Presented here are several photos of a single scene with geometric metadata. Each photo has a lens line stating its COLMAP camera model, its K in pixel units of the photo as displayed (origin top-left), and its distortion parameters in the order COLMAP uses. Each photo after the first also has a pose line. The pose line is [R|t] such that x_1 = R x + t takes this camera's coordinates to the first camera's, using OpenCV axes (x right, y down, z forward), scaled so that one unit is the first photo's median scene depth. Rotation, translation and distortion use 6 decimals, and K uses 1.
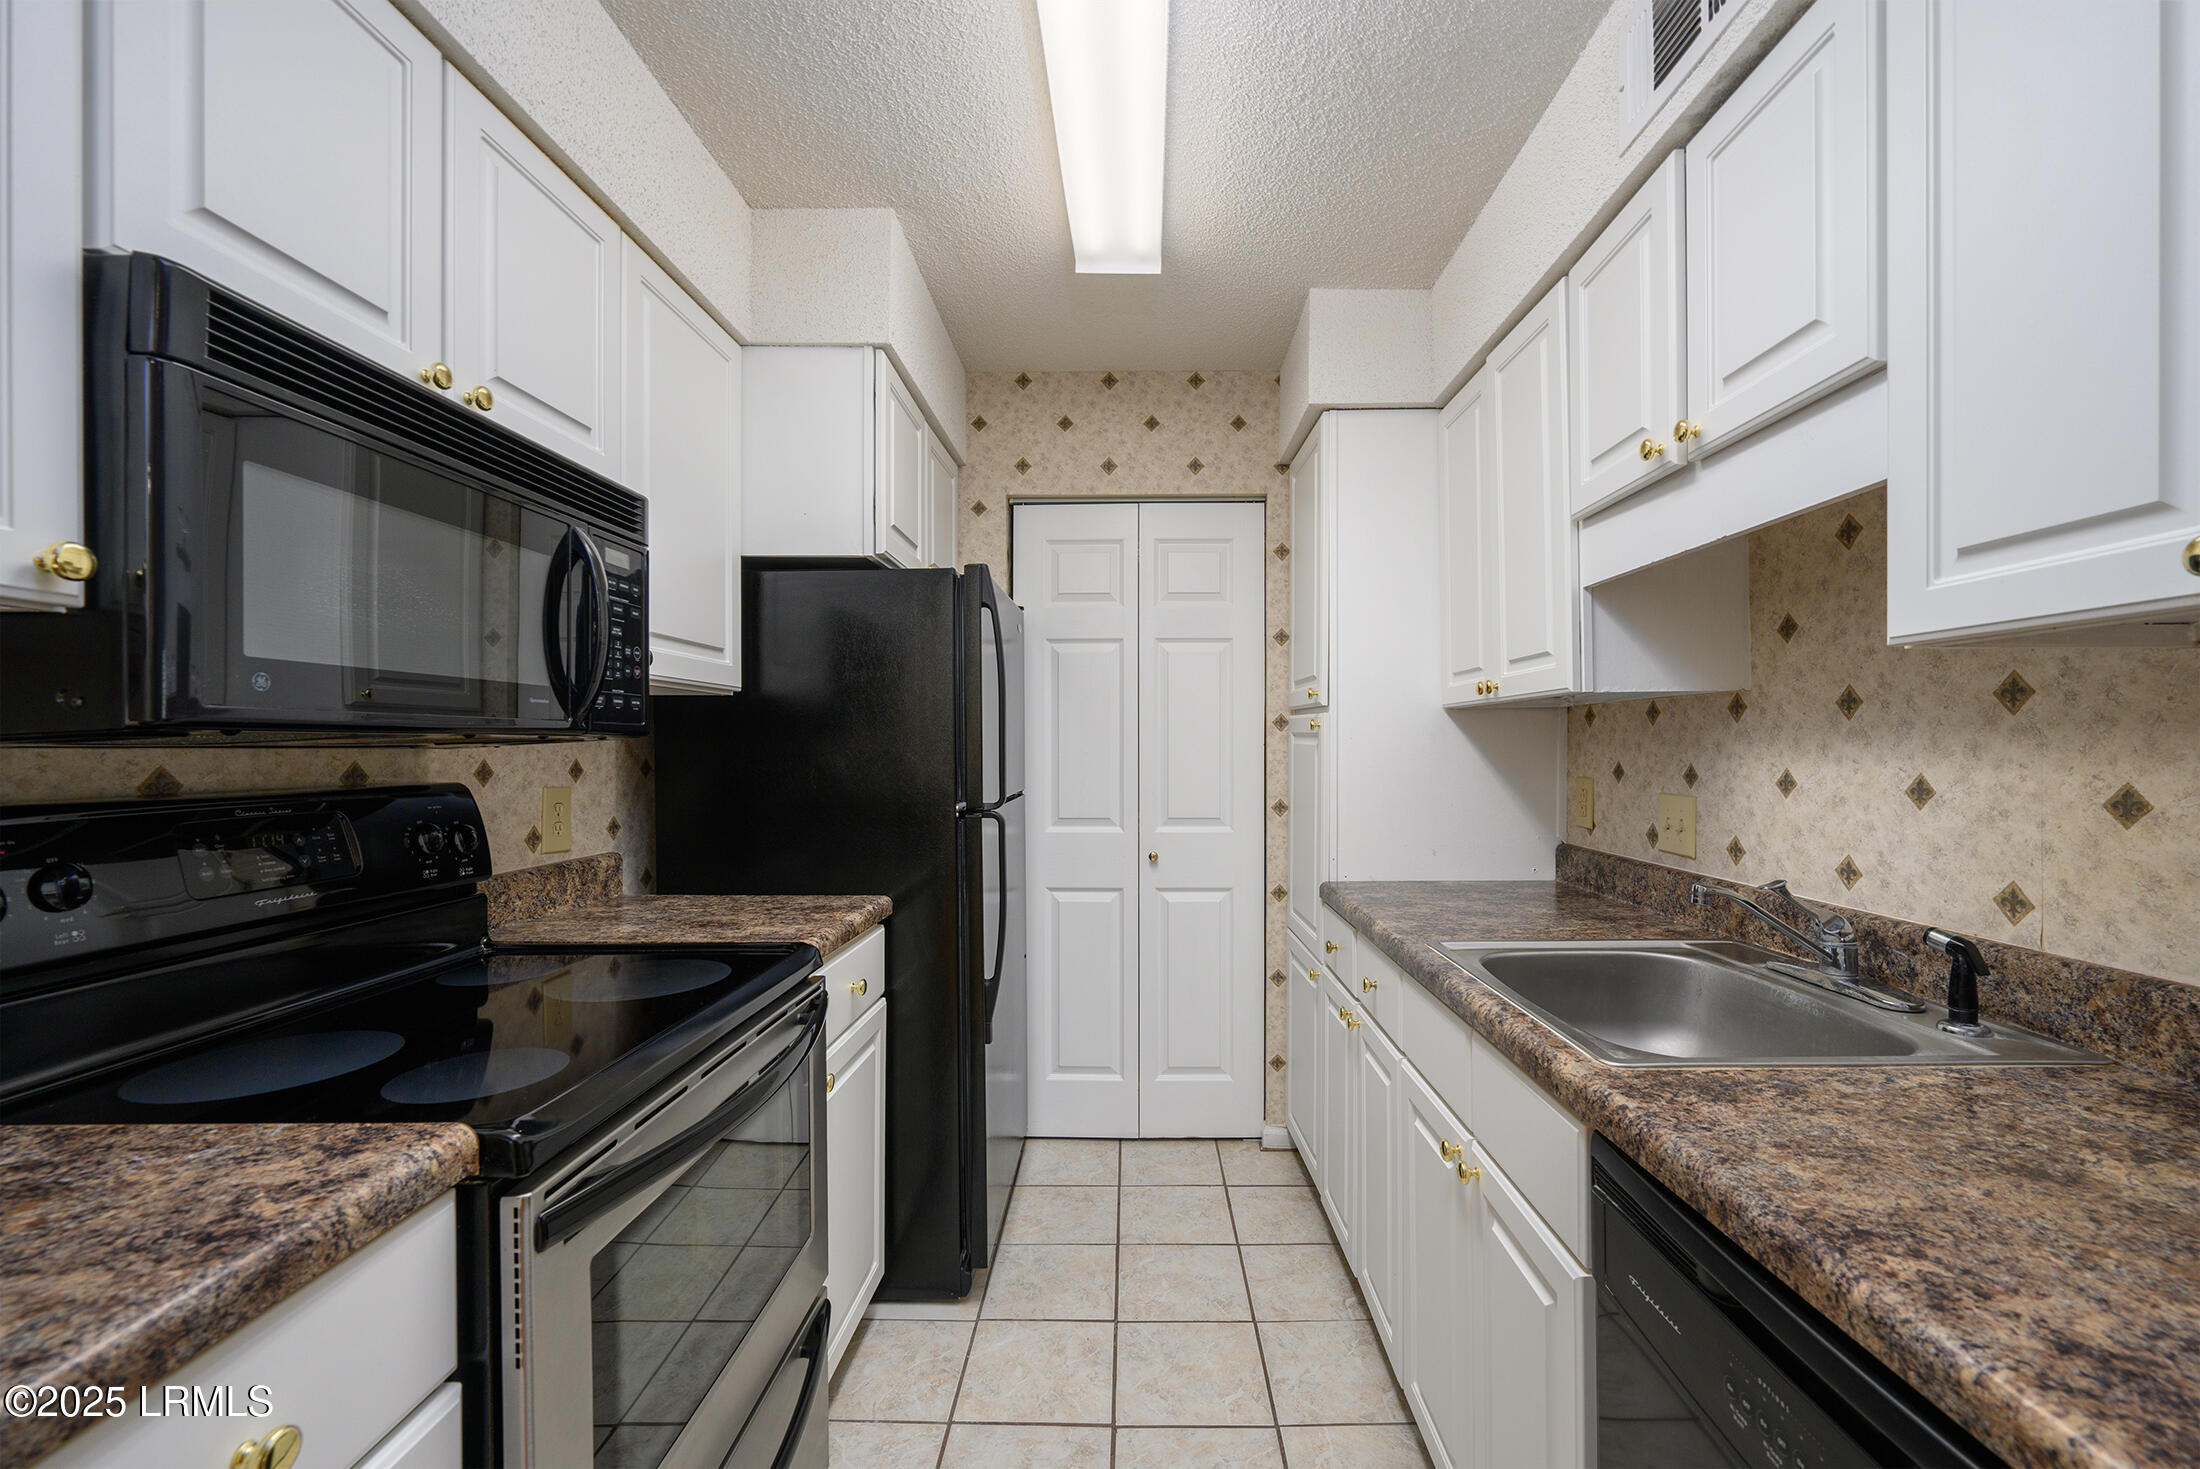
lens RADIAL K [[897.0, 0, 1131.9], [0, 897.0, 747.9], [0, 0, 1]] dist [-0.003506, -0.000128]
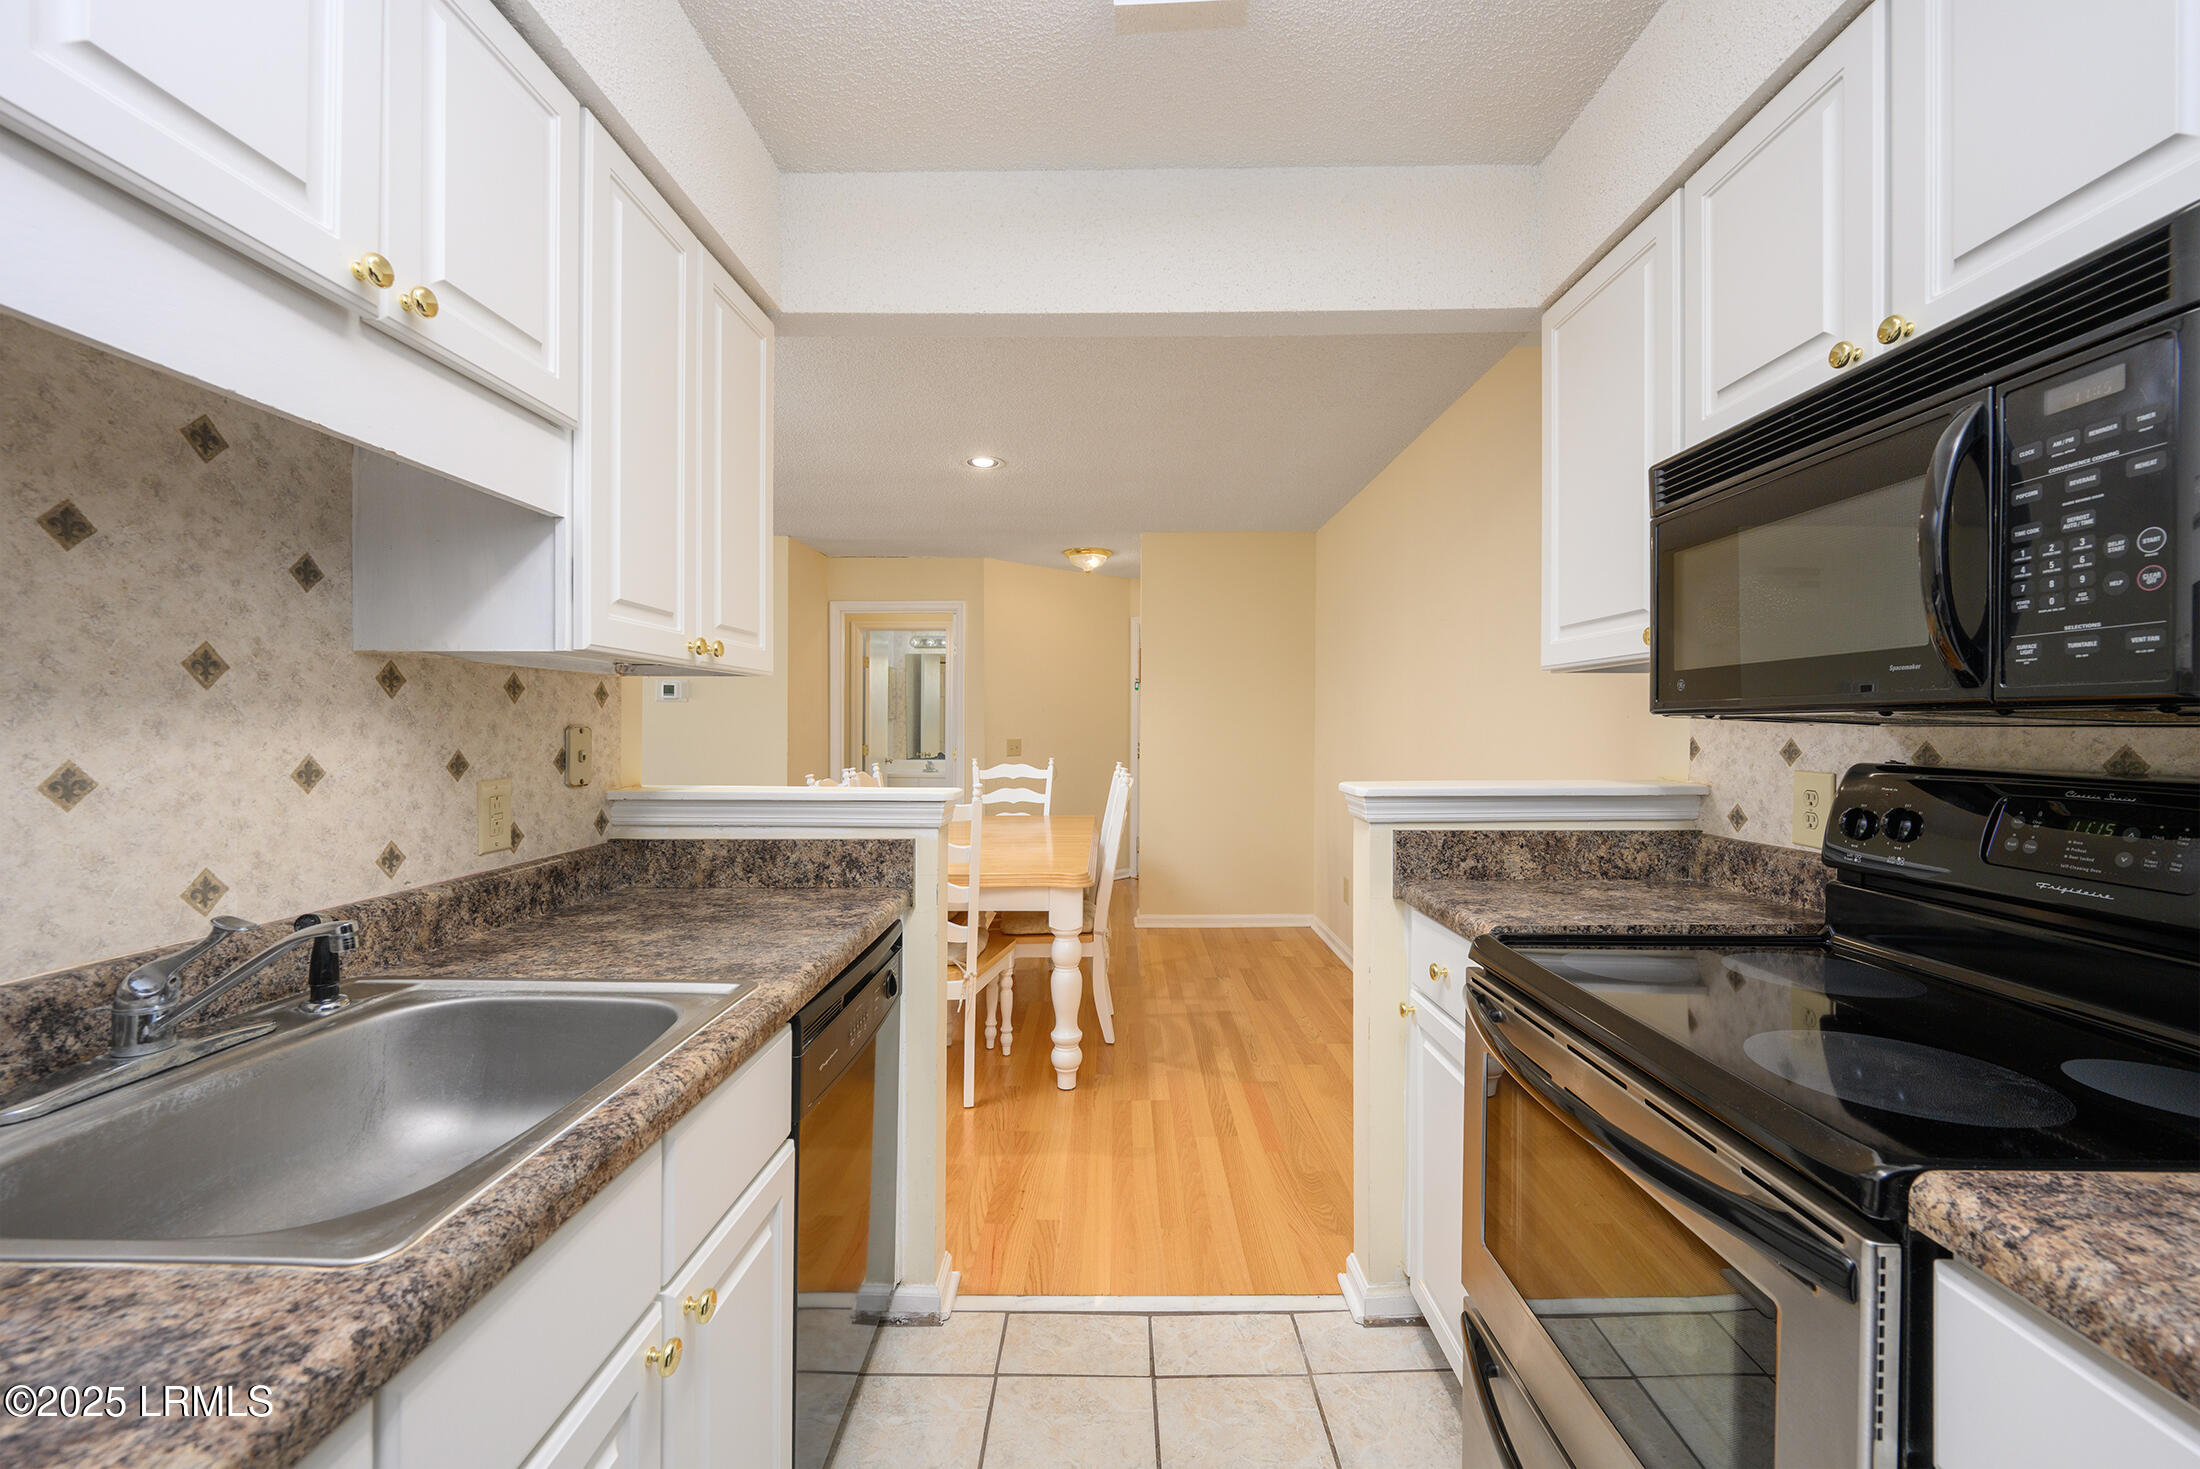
lens RADIAL K [[897.0, 0, 1108.2], [0, 897.0, 718.5], [0, 0, 1]] dist [-0.003506, -0.000128]
pose [[-0.999999, -0.000754, 0.001096, 0.026756], [-0.000760, 0.999984, -0.005622, -0.001545], [-0.001091, -0.005623, -0.999984, 1.135757]]
